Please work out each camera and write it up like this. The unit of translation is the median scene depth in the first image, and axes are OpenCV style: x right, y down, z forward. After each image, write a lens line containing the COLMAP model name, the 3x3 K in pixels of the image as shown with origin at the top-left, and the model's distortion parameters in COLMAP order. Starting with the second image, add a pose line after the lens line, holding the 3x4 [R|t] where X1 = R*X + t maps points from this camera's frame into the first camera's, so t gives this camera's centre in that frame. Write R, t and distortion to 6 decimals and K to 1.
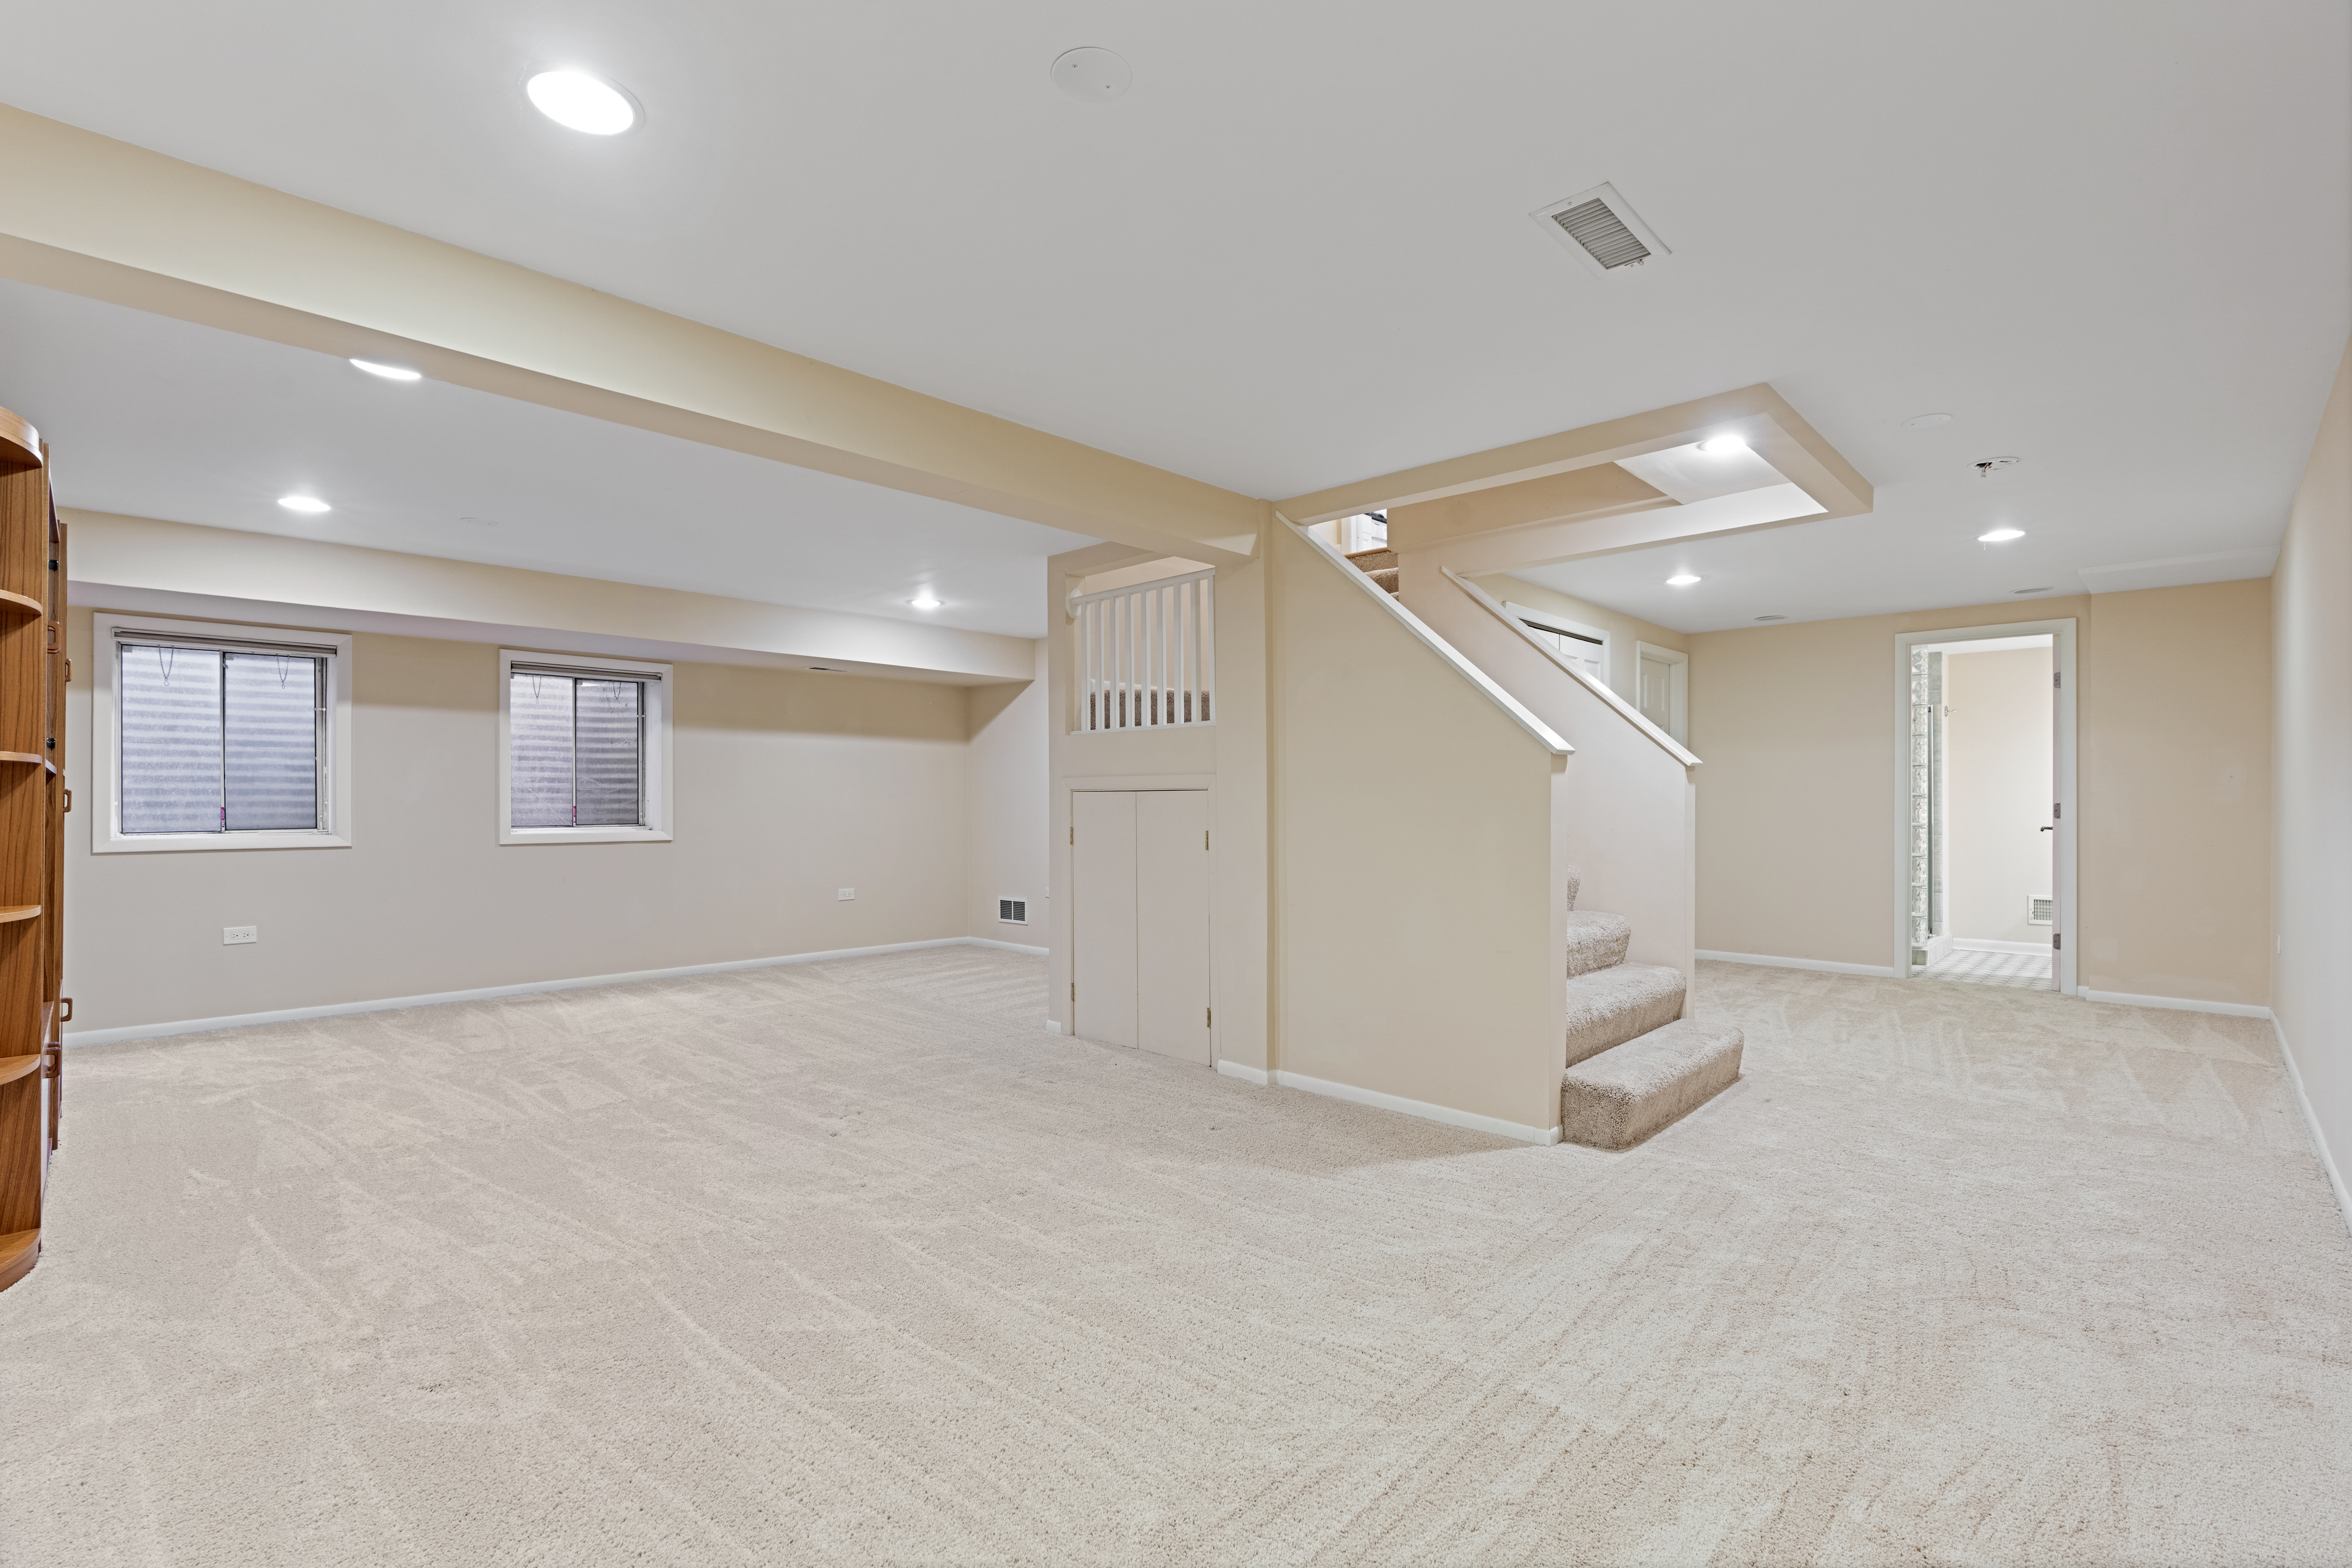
lens RADIAL K [[1069.4, 0, 1179.0], [0, 1069.4, 795.8], [0, 0, 1]] dist [-0.002774, -0.000237]
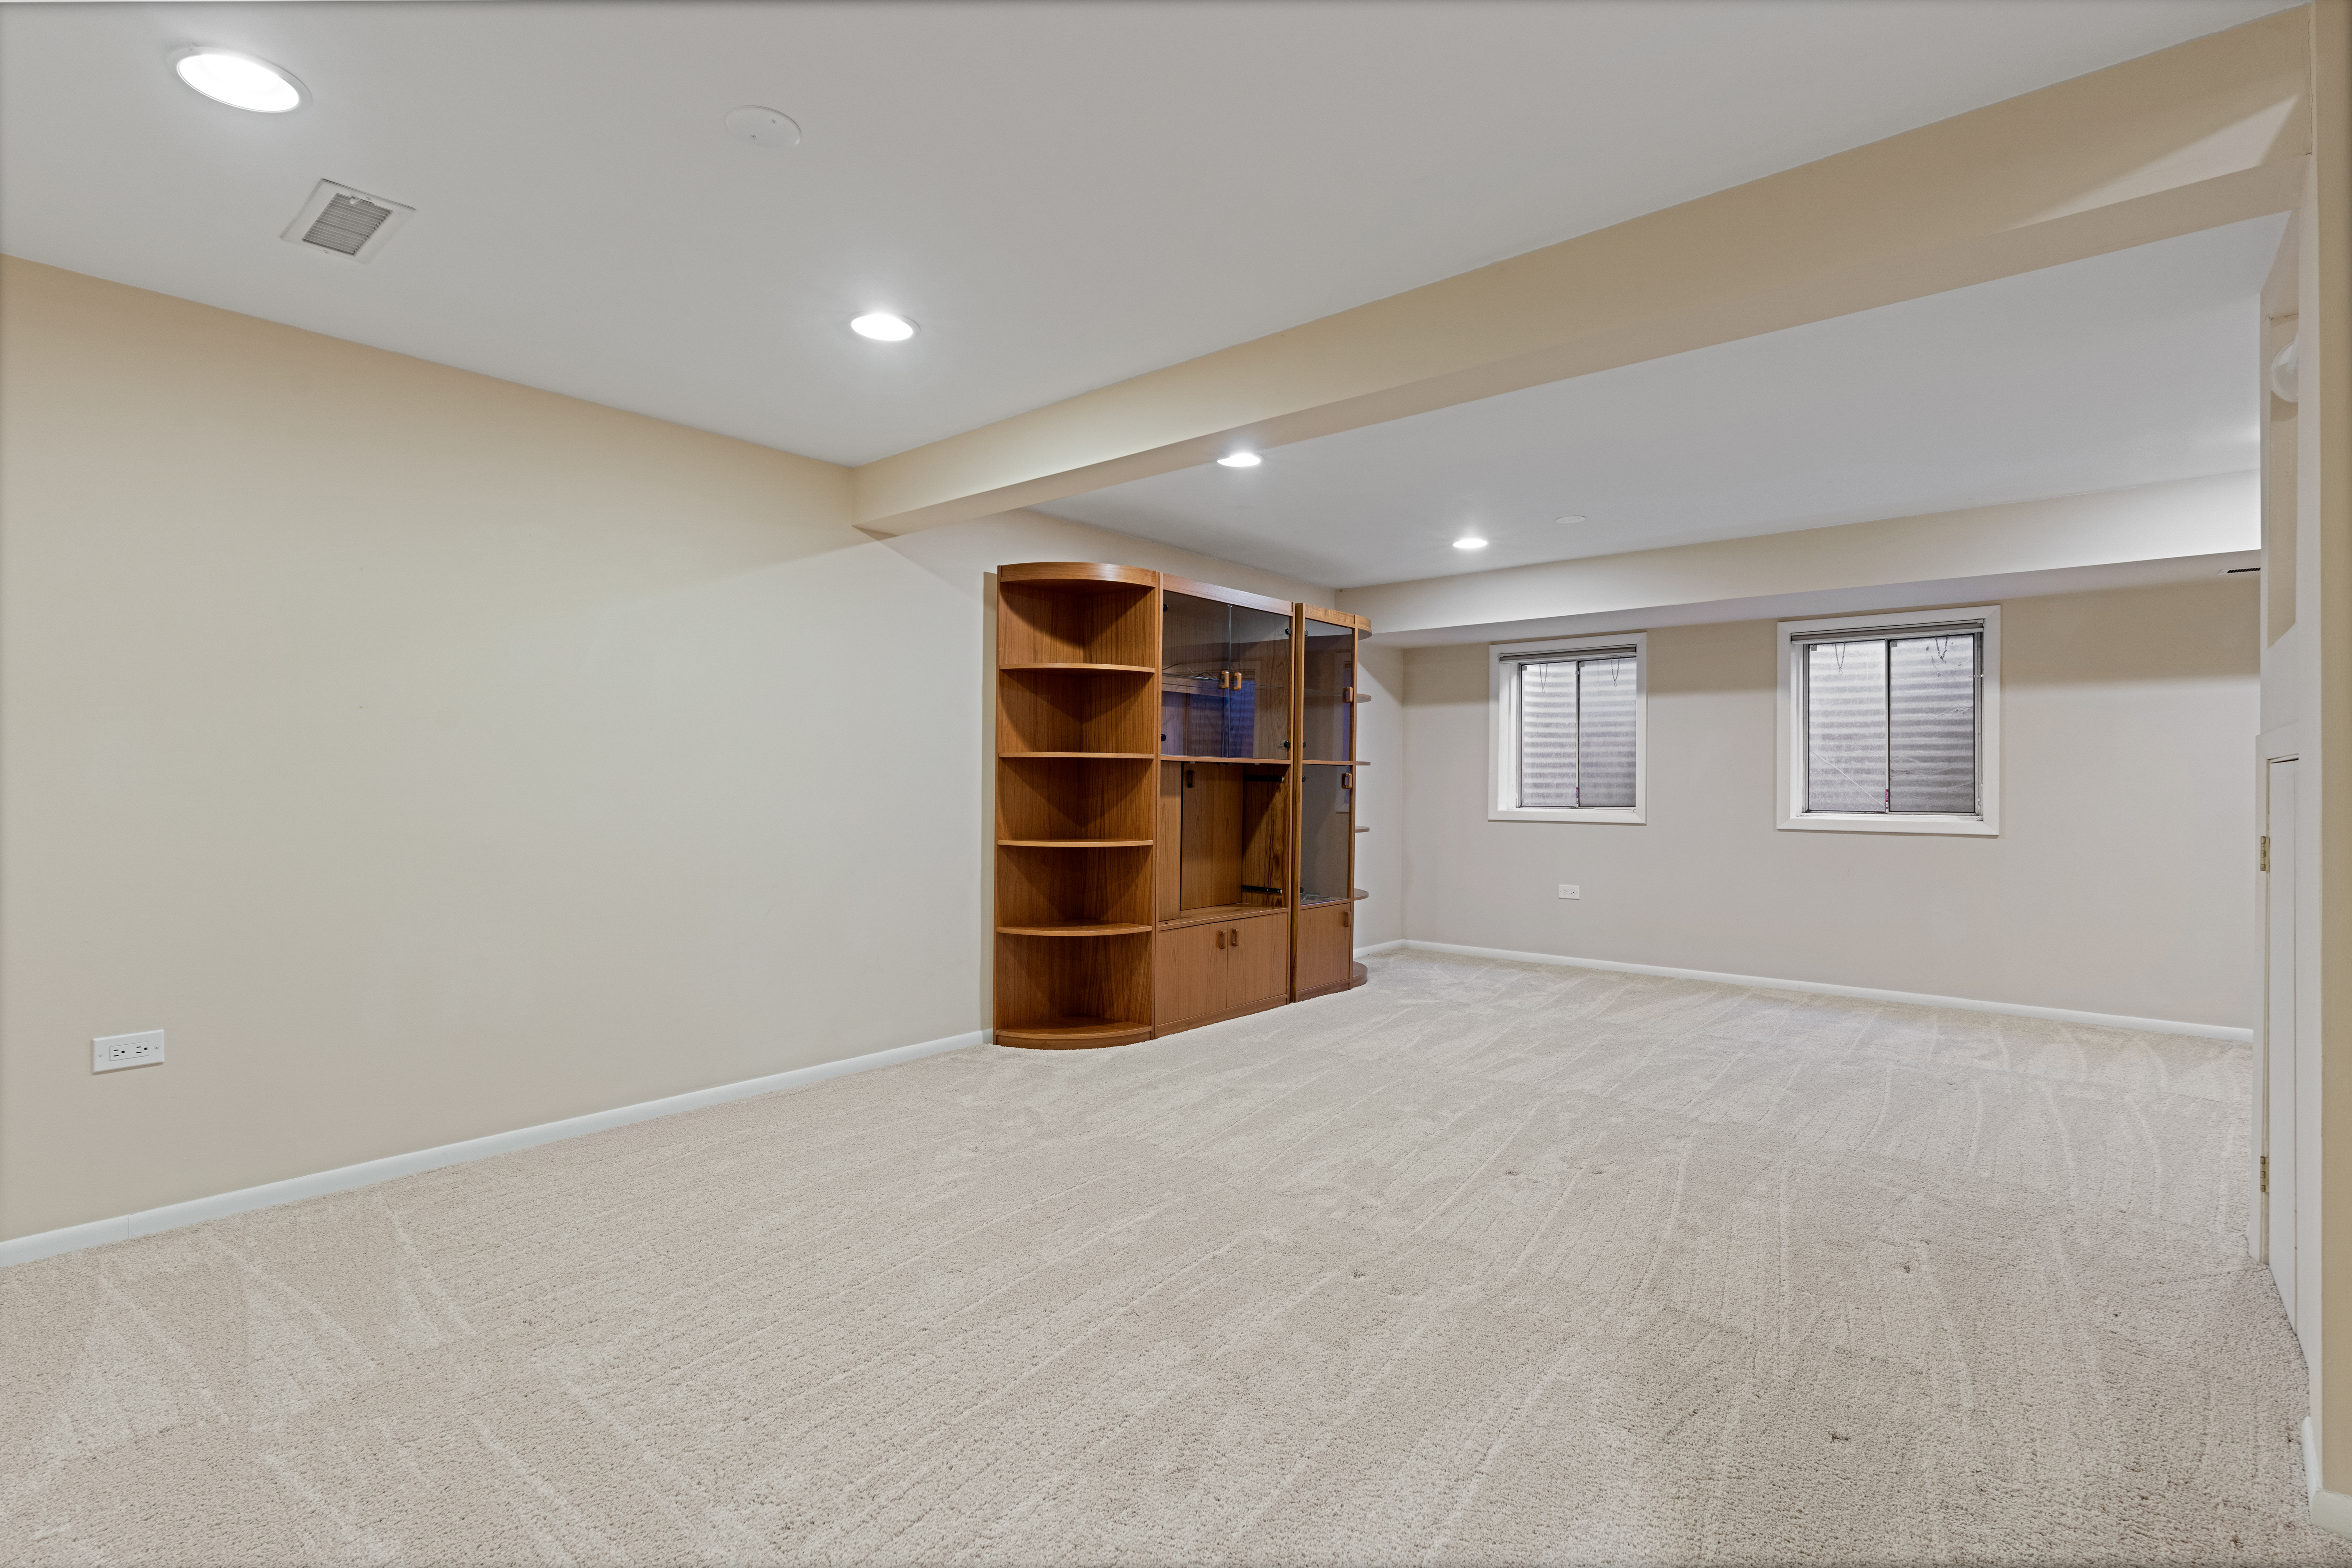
lens RADIAL K [[1132.7, 0, 1179.7], [0, 1132.7, 777.7], [0, 0, 1]] dist [-0.000635, -0.000229]
pose [[0.060479, -0.004338, -0.998160, 0.365667], [-0.000647, 0.999990, -0.004385, 0.005079], [0.998169, 0.000911, 0.060476, 0.446685]]
